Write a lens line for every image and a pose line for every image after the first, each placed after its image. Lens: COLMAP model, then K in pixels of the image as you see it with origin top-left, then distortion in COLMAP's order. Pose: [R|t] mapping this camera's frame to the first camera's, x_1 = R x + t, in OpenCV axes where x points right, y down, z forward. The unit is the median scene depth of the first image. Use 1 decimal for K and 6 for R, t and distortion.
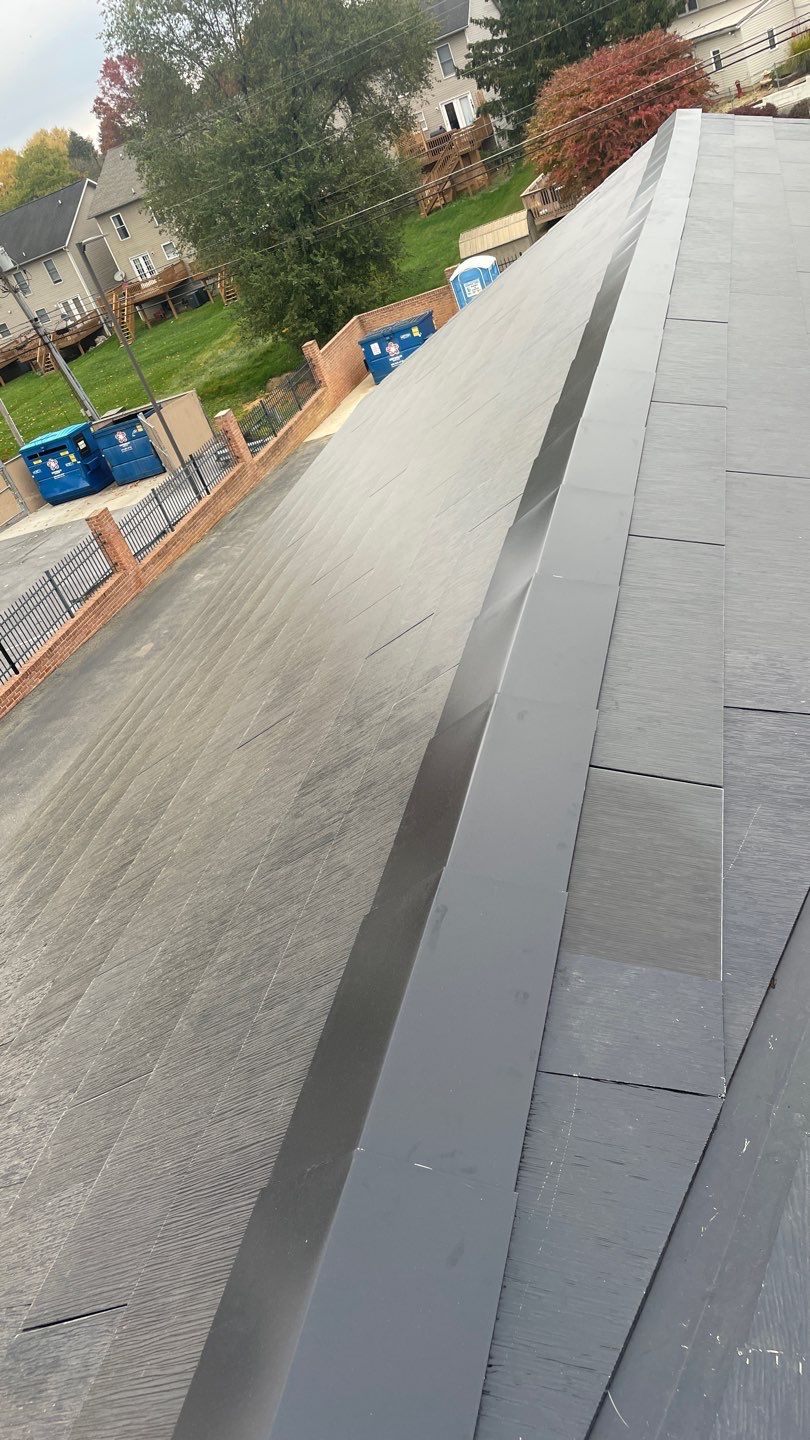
lens RADIAL K [[1101.0, 0, 405.0], [0, 1101.0, 720.0], [0, 0, 1]] dist [0.062538, -0.083229]
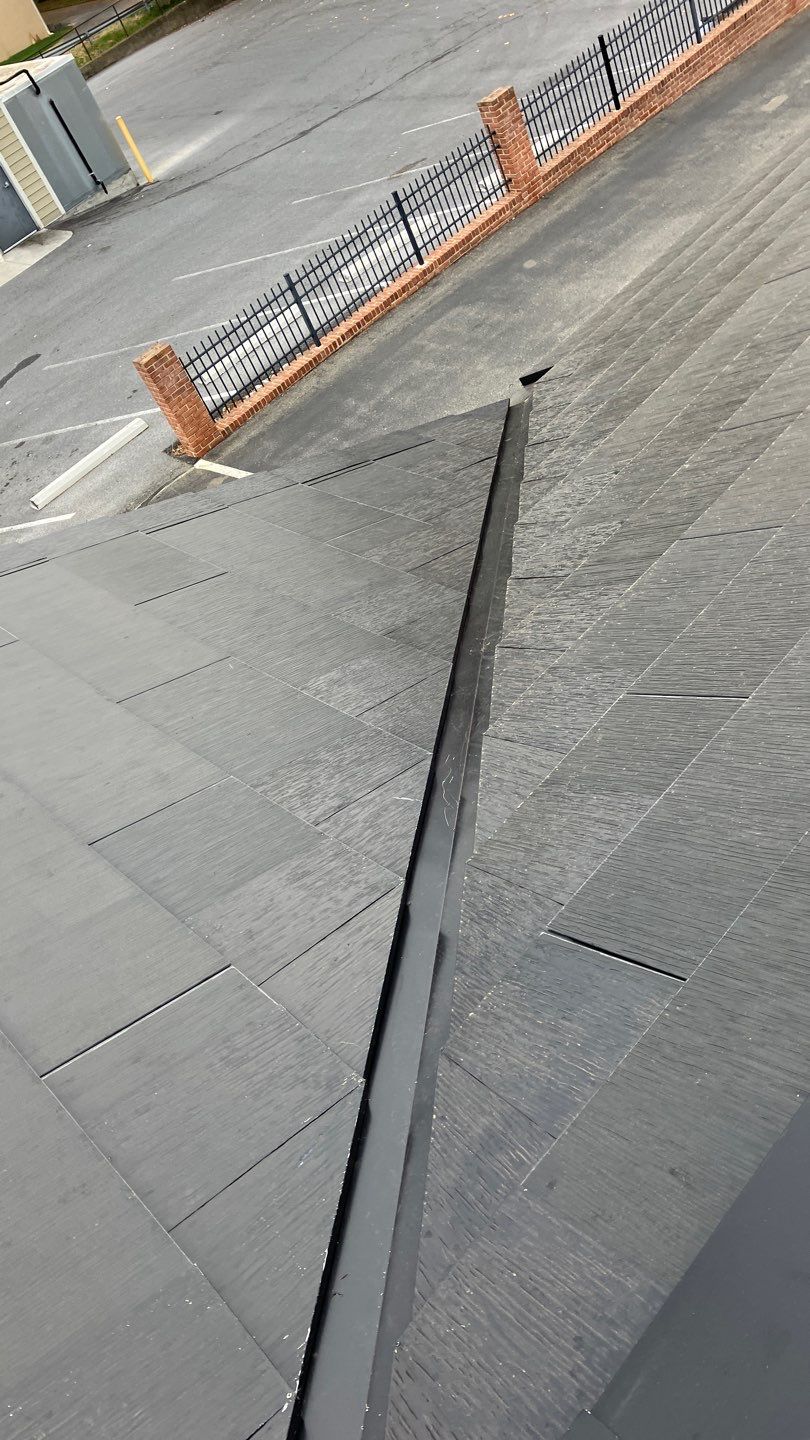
lens RADIAL K [[1101.0, 0, 405.0], [0, 1101.0, 720.0], [0, 0, 1]] dist [0.062538, -0.083229]
pose [[0.879001, 0.355244, -0.318056, -0.111210], [-0.183867, 0.867975, 0.461315, 0.001561], [0.439944, -0.347016, 0.828269, 0.127794]]
